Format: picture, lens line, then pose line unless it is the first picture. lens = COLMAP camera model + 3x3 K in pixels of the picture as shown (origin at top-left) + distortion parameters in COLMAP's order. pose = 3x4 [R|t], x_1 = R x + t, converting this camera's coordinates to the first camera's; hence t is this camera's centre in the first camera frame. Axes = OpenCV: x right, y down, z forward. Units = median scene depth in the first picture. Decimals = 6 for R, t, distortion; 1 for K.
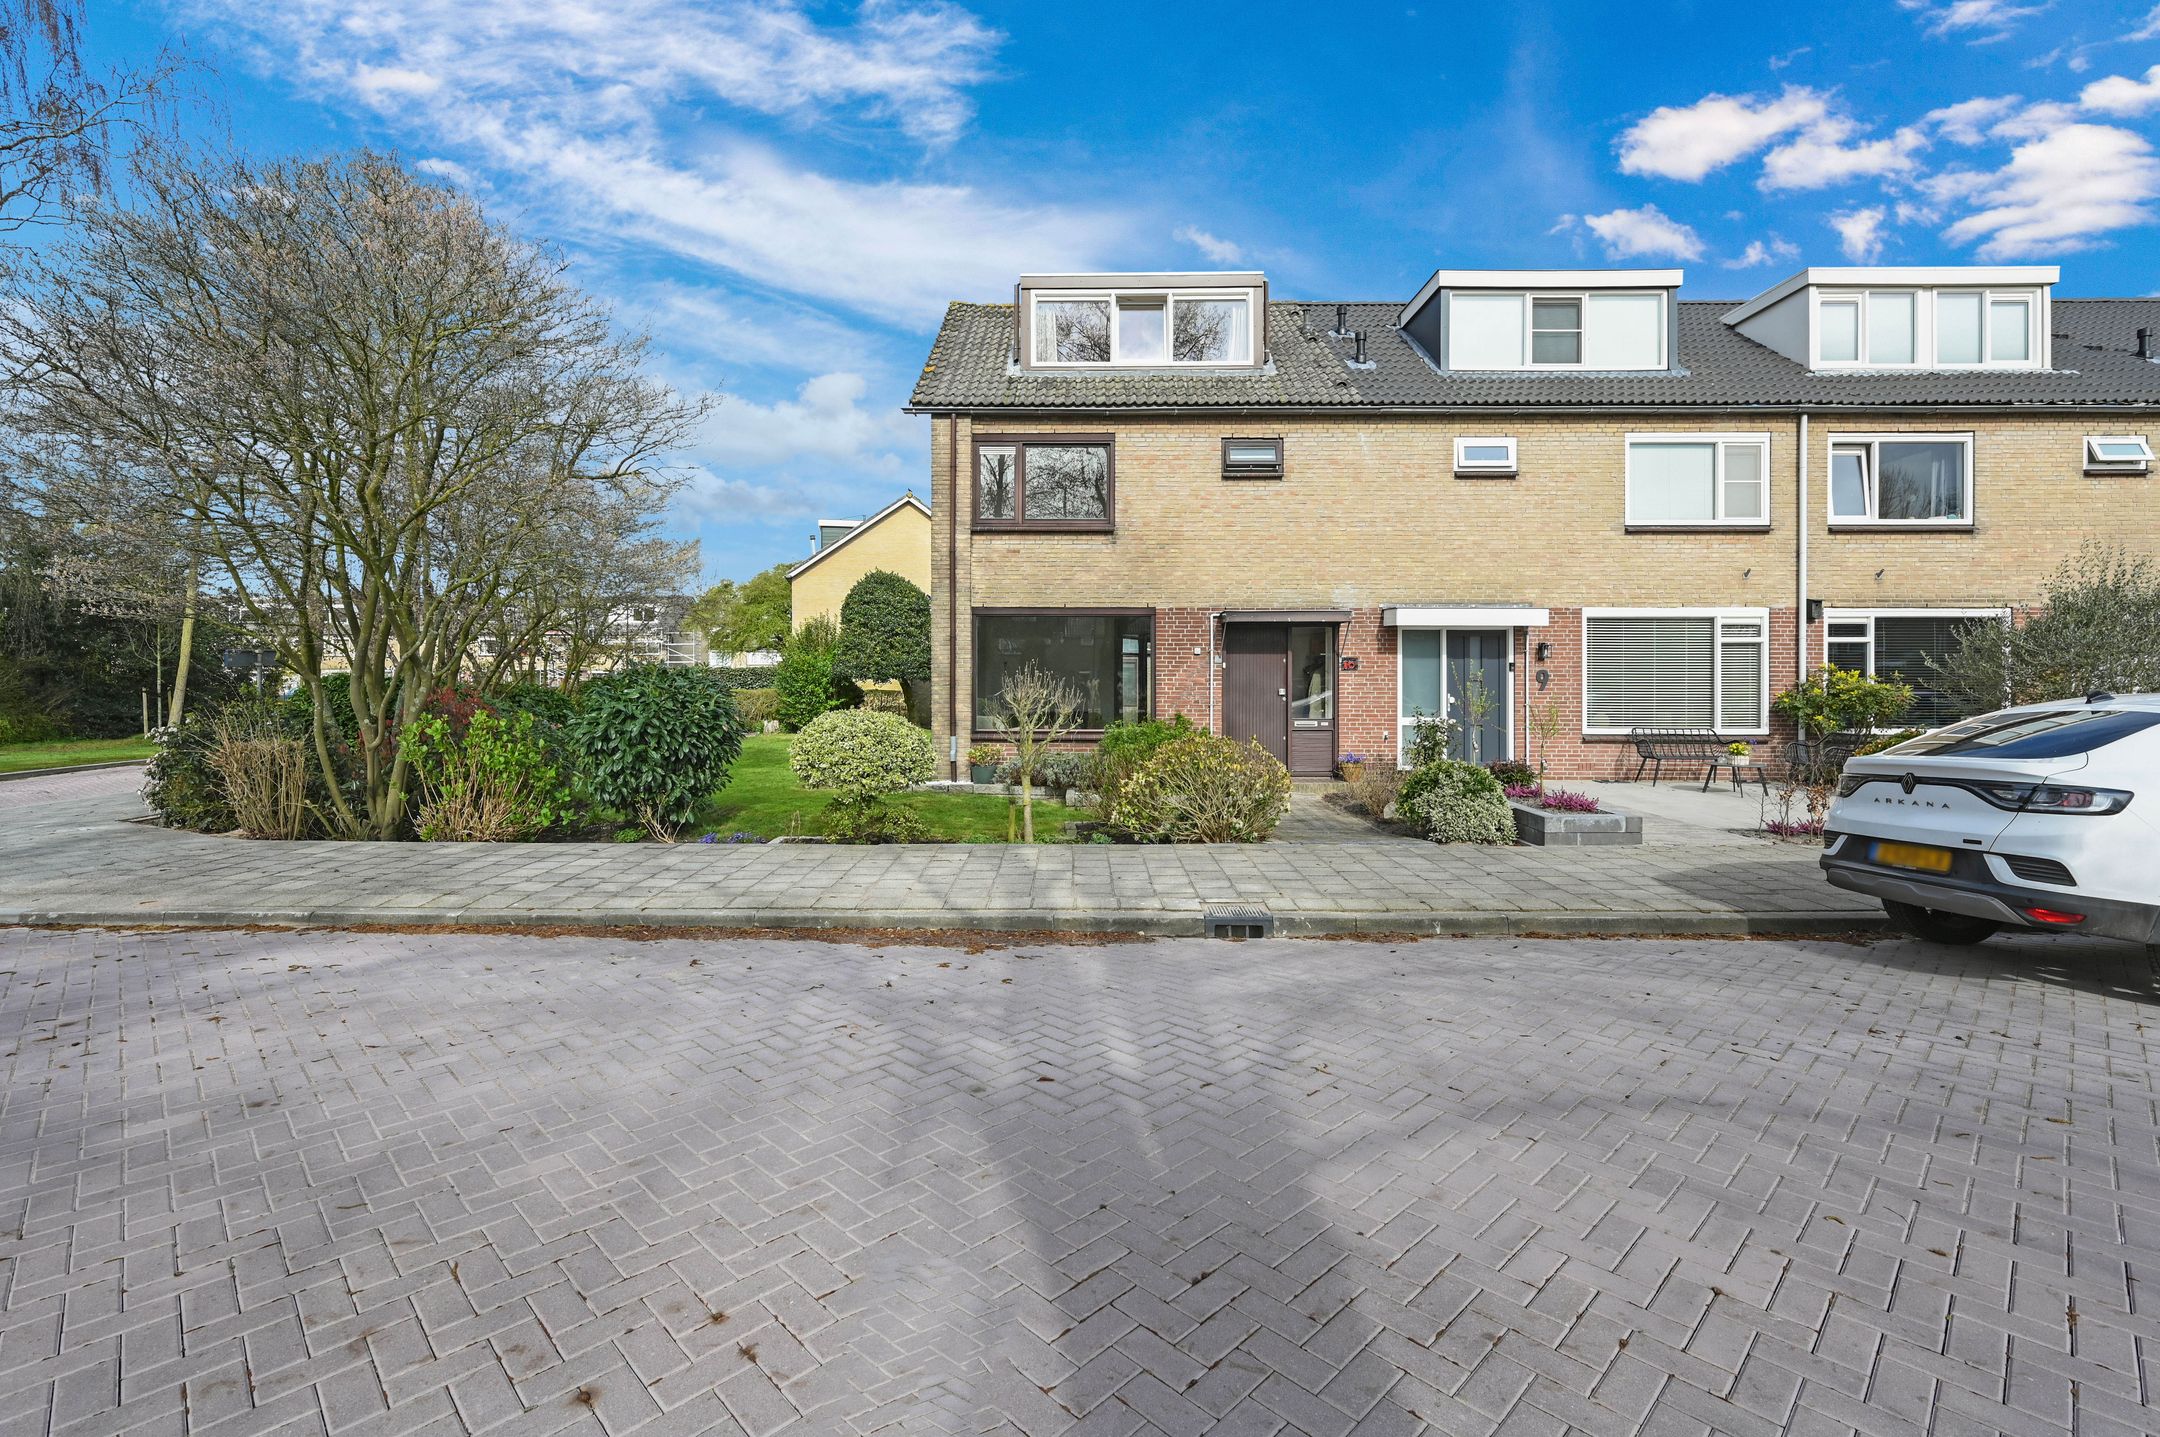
lens RADIAL K [[967.5, 0, 1072.6], [0, 967.5, 687.4], [0, 0, 1]] dist [-0.002555, -0.000298]
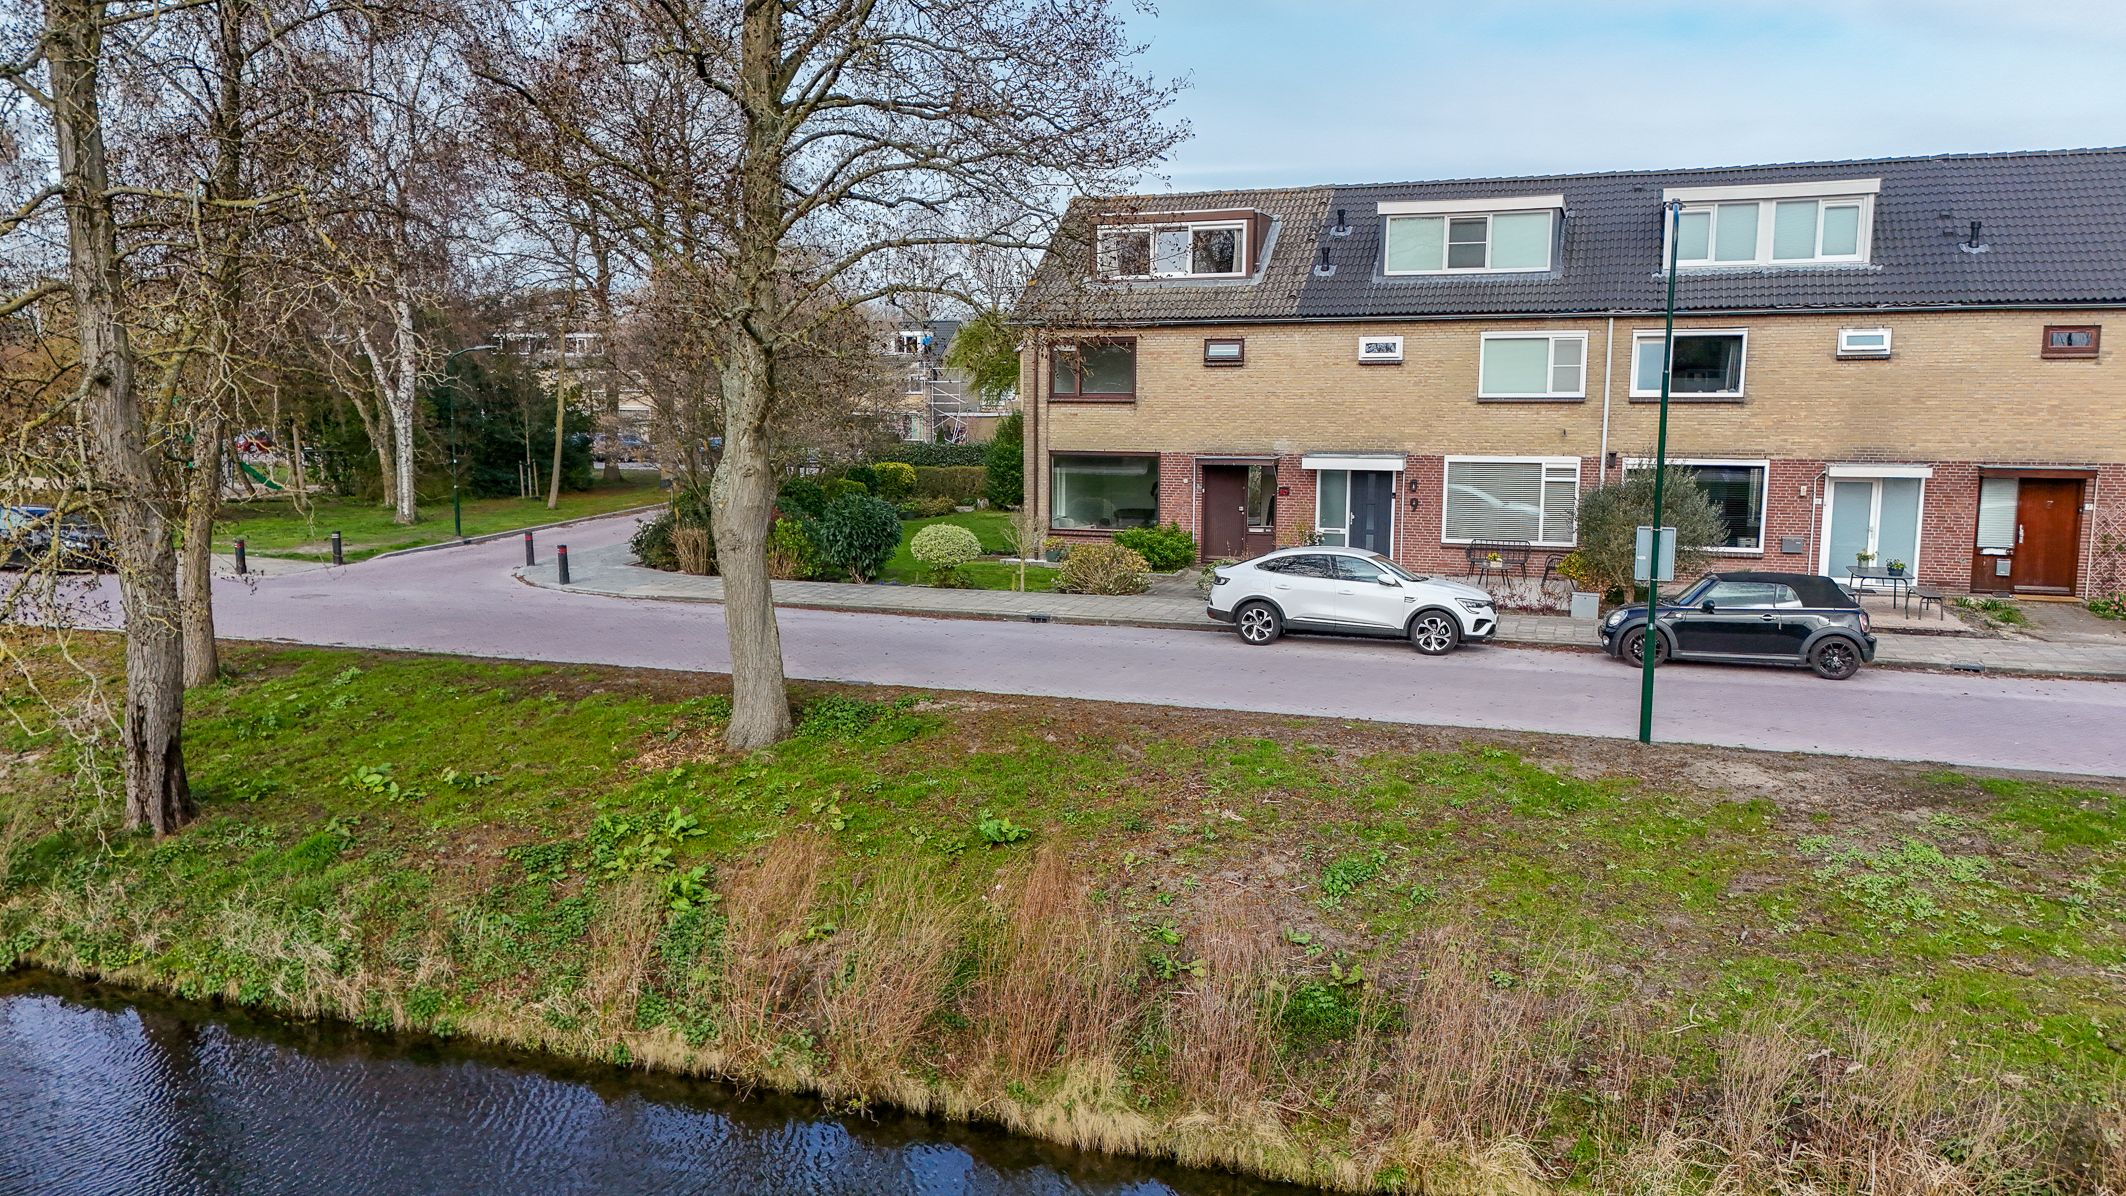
lens RADIAL K [[1502.8, 0, 1063.0], [0, 1502.8, 598.0], [0, 0, 1]] dist [0.075769, -0.000719]
pose [[0.945823, 0.044239, -0.321654, 0.722655], [-0.002212, 0.991529, 0.129868, -0.163123], [0.324674, -0.122121, 0.937909, -1.331914]]
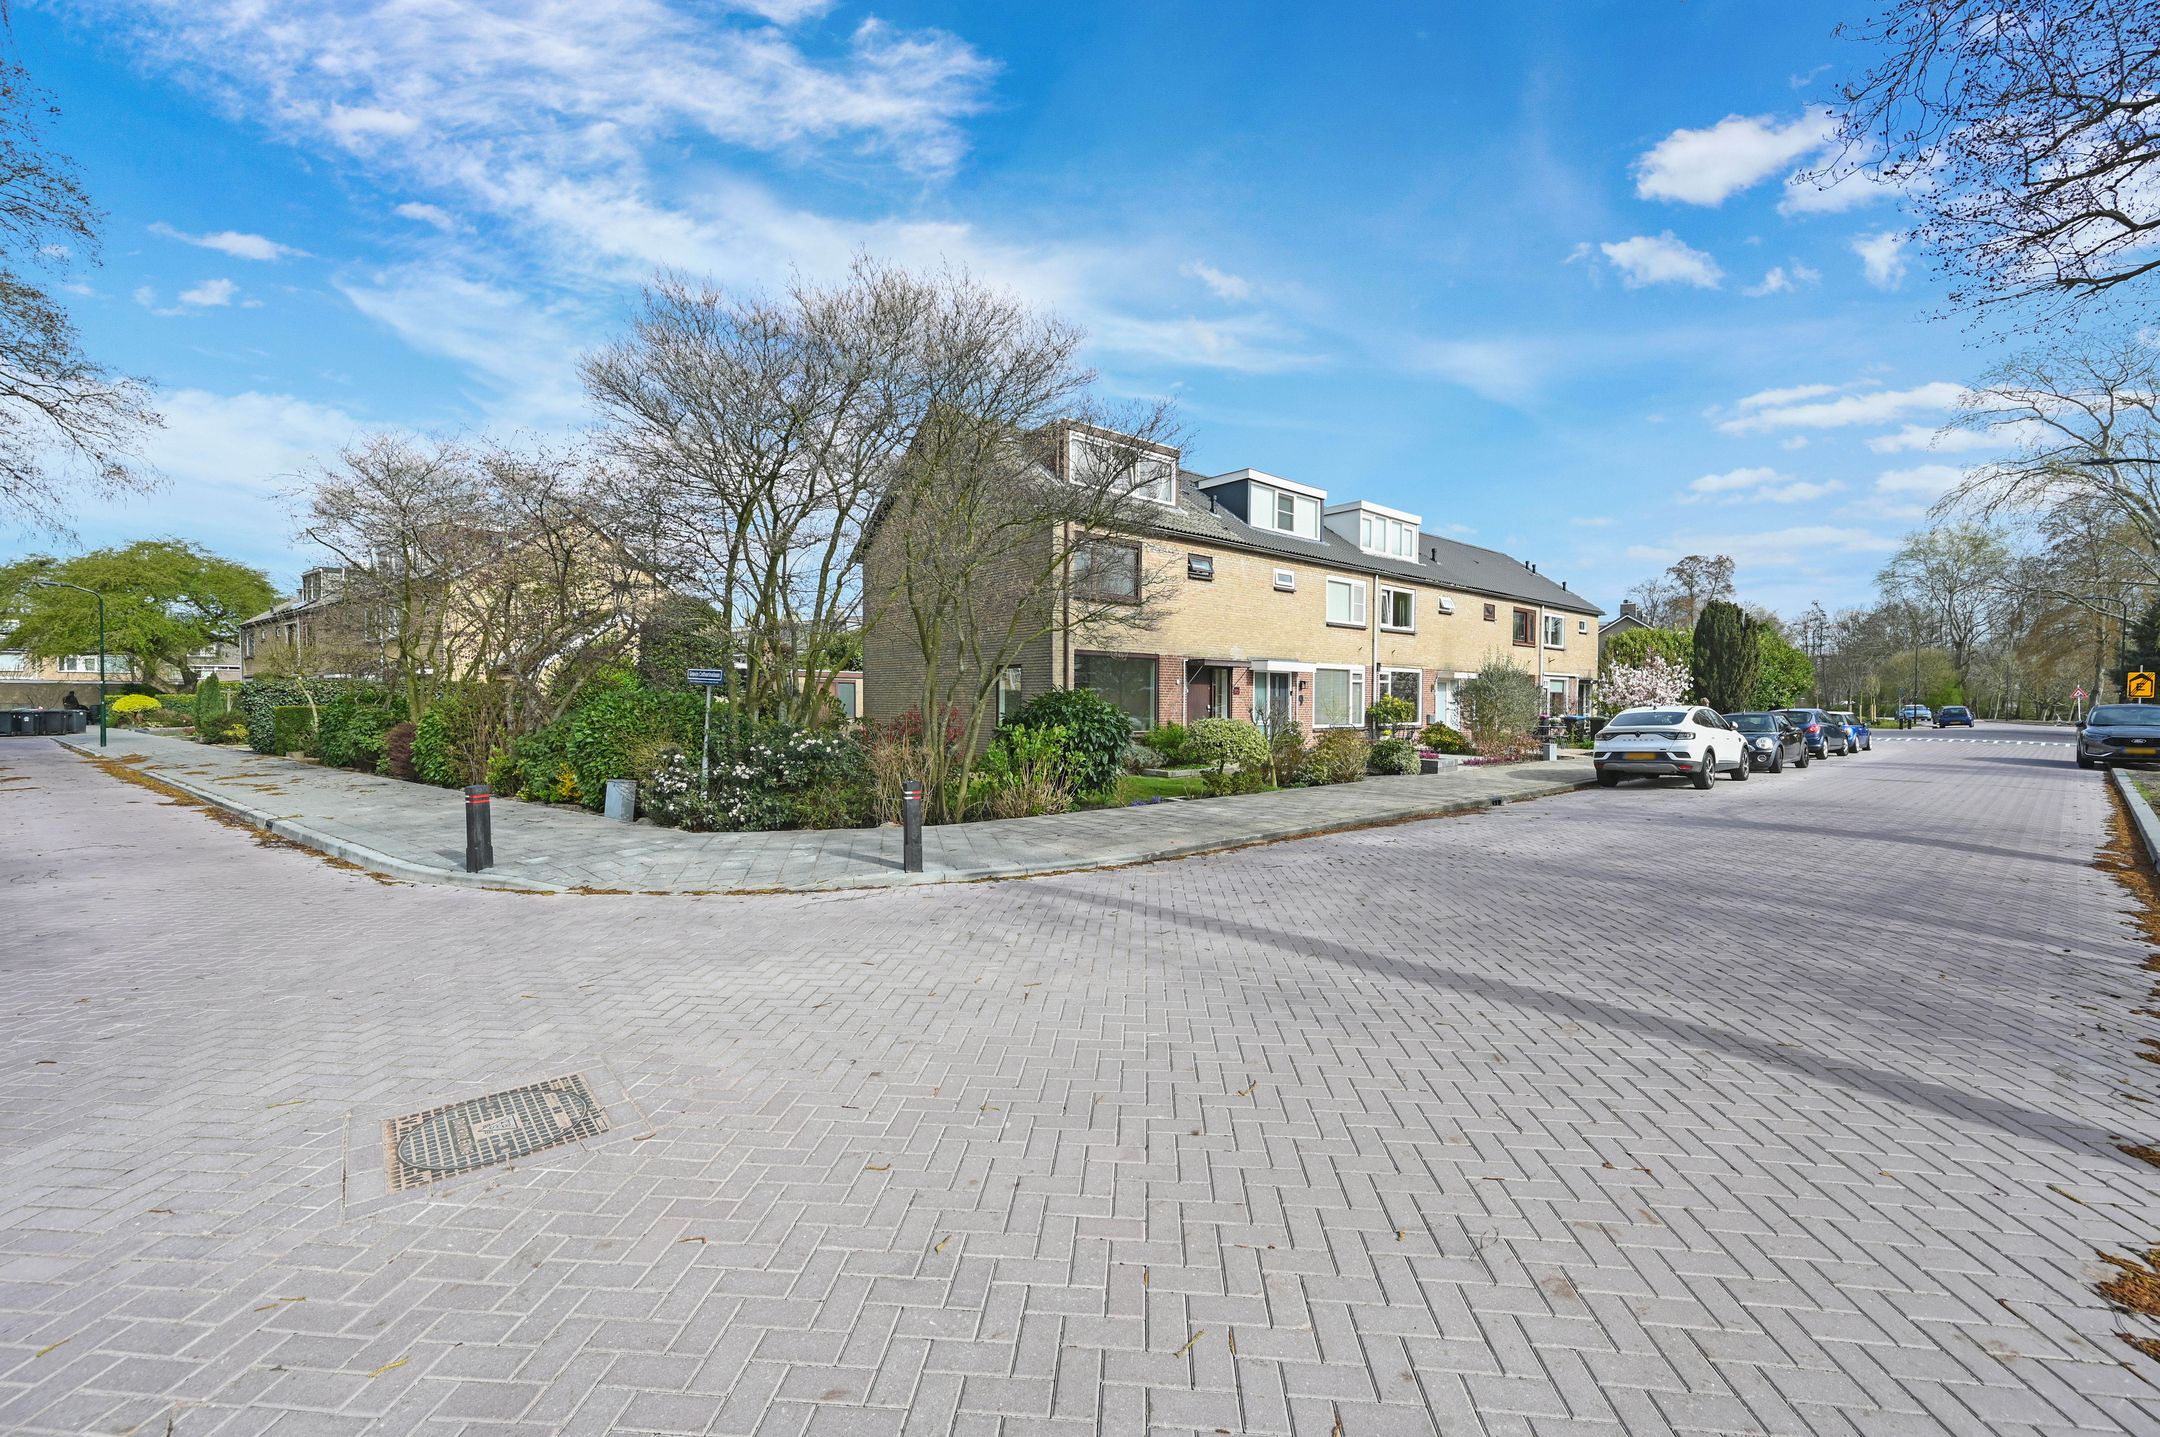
lens RADIAL K [[865.9, 0, 1080.0], [0, 865.9, 718.5], [0, 0, 1]] dist [-0.000317, -0.000060]
pose [[0.749093, -0.011021, 0.662373, -0.970665], [-0.002622, 0.999804, 0.019601, -0.003946], [-0.662459, -0.016419, 0.748918, 0.009571]]
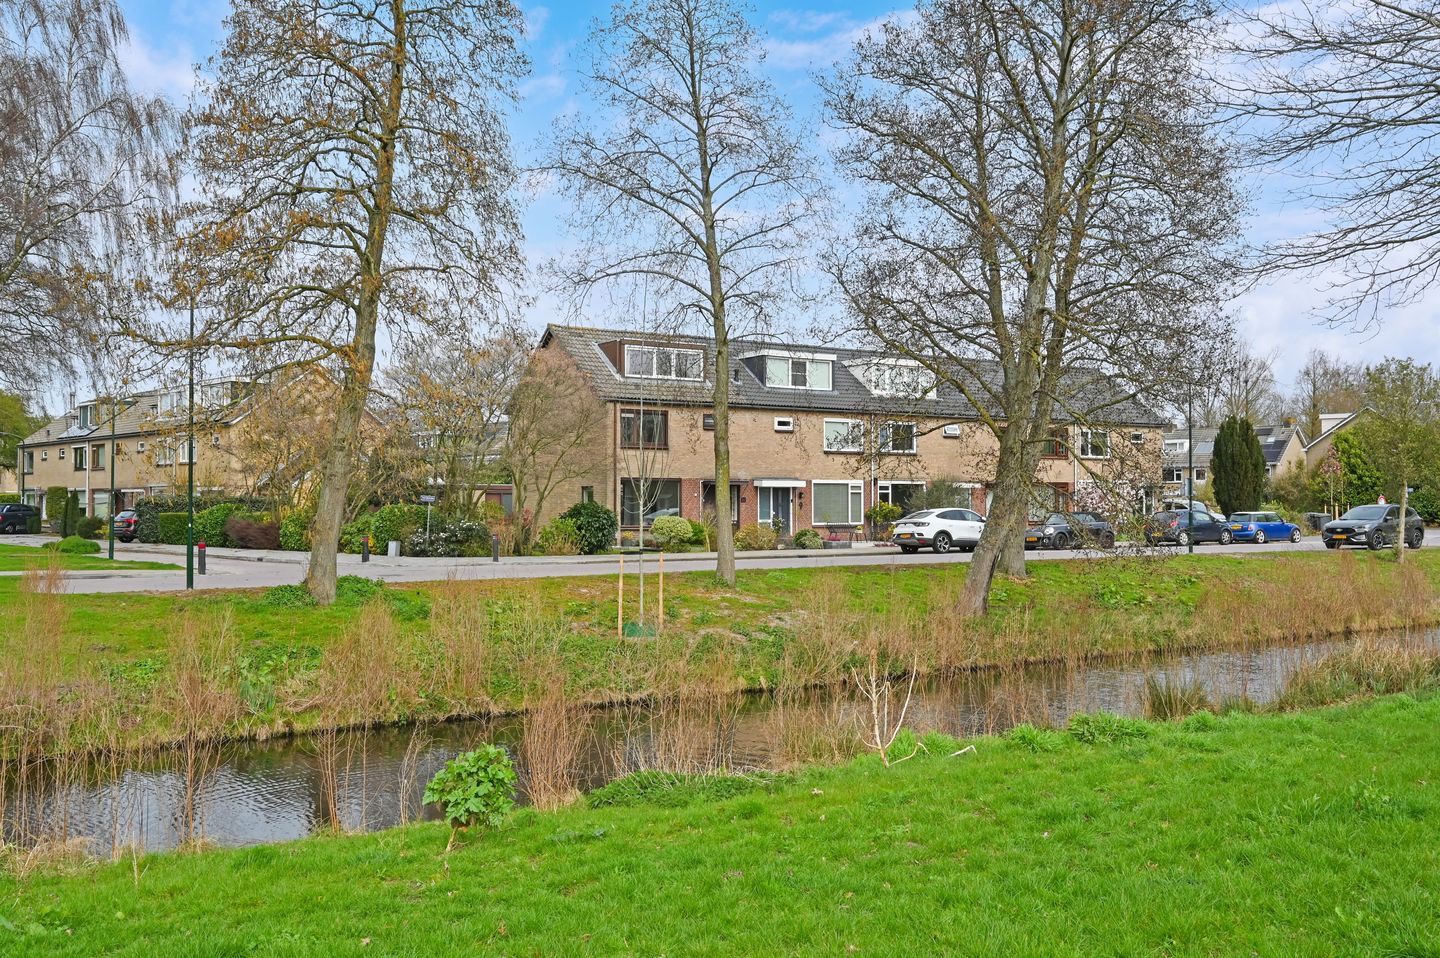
lens RADIAL K [[1289.5, 0, 720.0], [0, 1289.5, 479.0], [0, 0, 1]] dist [-0.007368, -0.002959]
pose [[0.830939, 0.009126, 0.556288, -1.774306], [0.002669, 0.999789, -0.020388, -0.009265], [-0.556357, 0.018426, 0.830739, -1.957999]]
